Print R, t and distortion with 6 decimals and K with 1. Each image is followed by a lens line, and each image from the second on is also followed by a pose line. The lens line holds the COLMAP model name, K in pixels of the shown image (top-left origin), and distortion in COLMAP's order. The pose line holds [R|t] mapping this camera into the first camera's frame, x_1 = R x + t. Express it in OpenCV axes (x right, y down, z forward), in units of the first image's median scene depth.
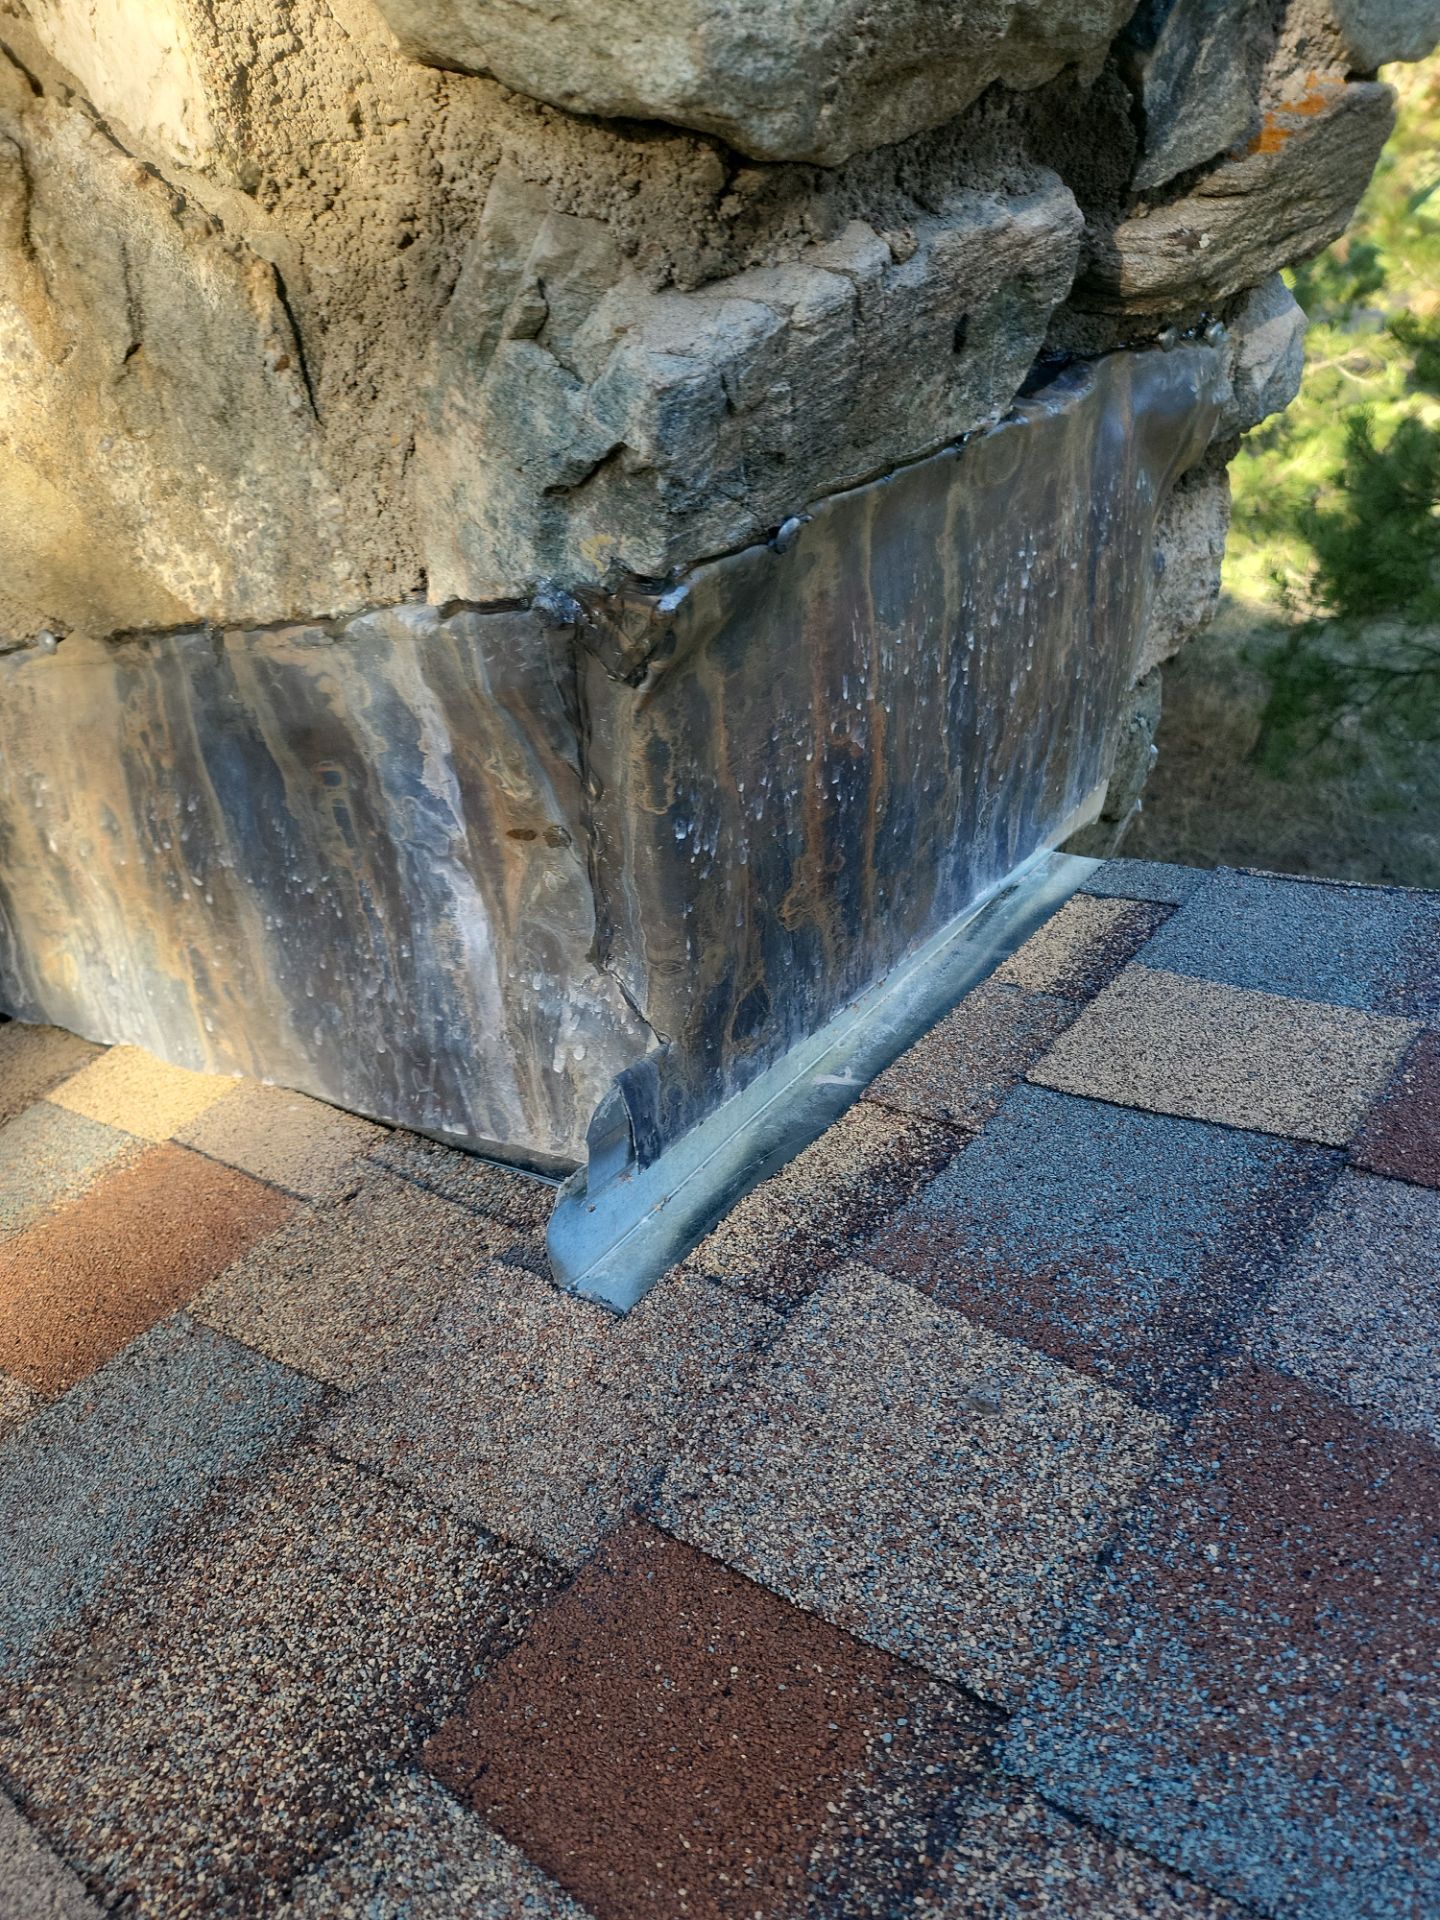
lens RADIAL K [[1387.9, 0, 731.8], [0, 1387.9, 992.3], [0, 0, 1]] dist [0.056542, -0.061572]
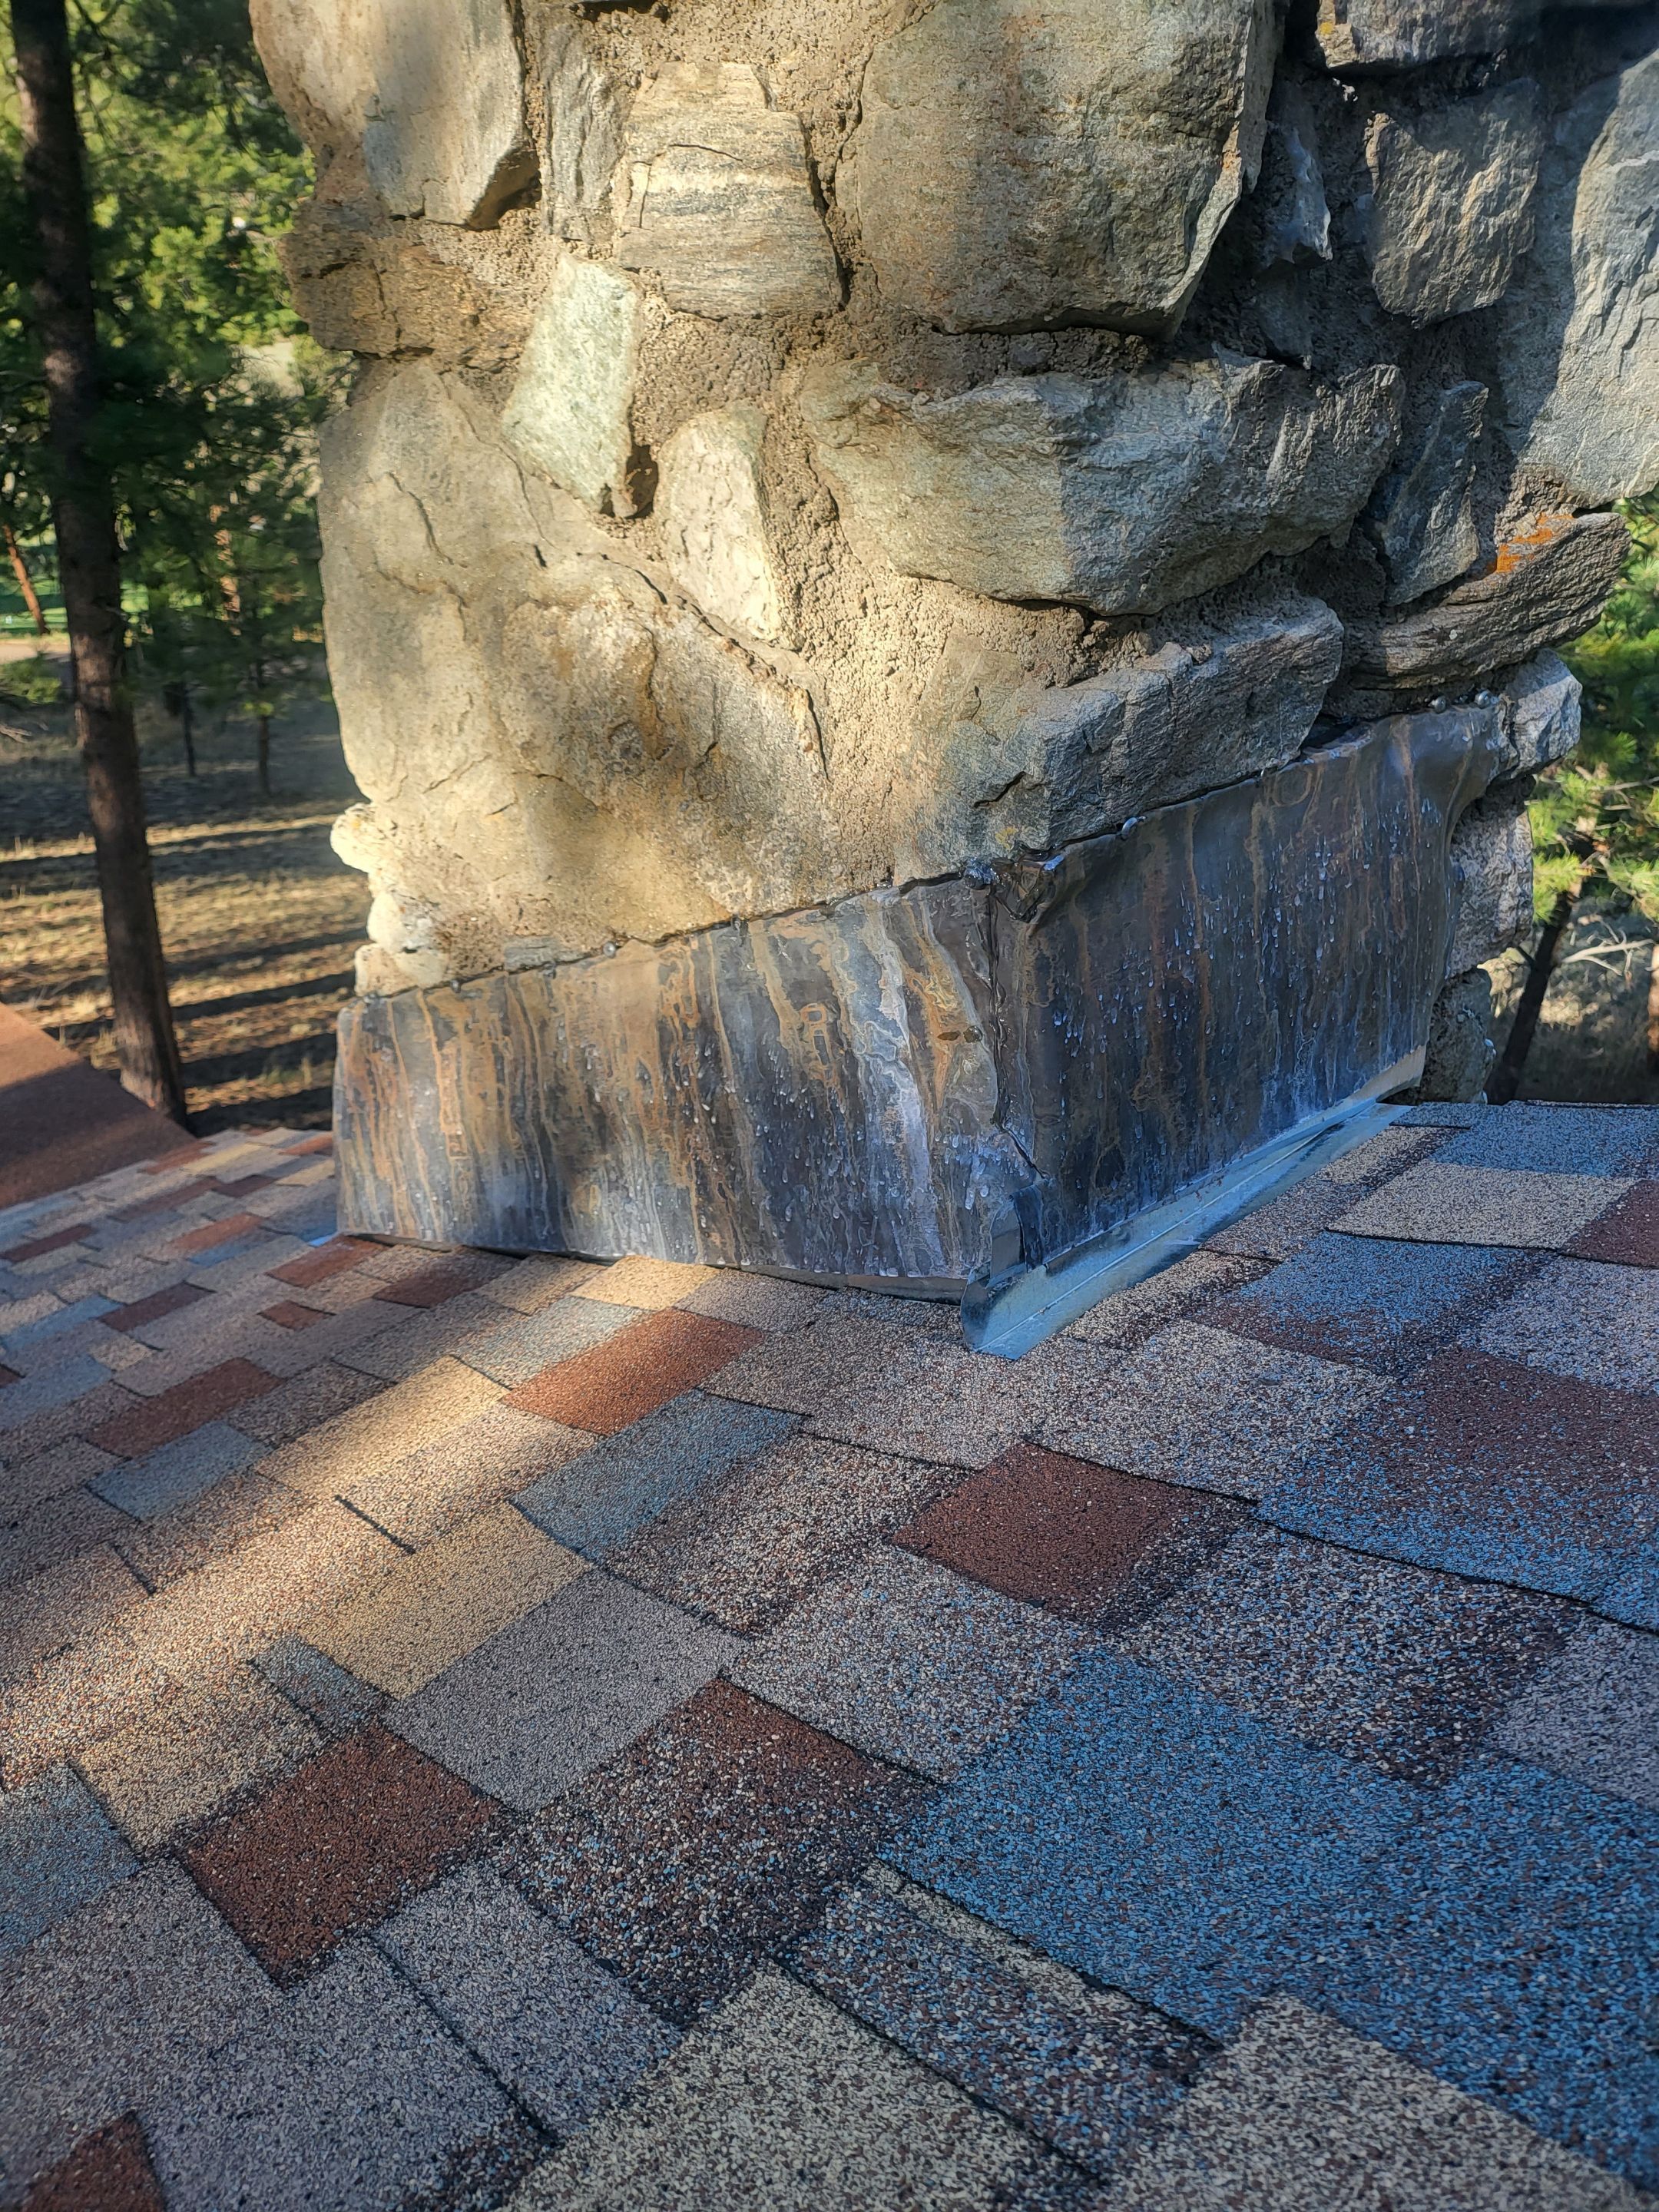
lens RADIAL K [[1576.9, 0, 805.6], [0, 1576.9, 1113.2], [0, 0, 1]] dist [0.062046, -0.063731]
pose [[0.979512, -0.004805, -0.201326, 0.036691], [-0.038839, 0.976440, -0.212267, 0.331447], [0.197603, 0.215738, 0.956248, -0.615644]]
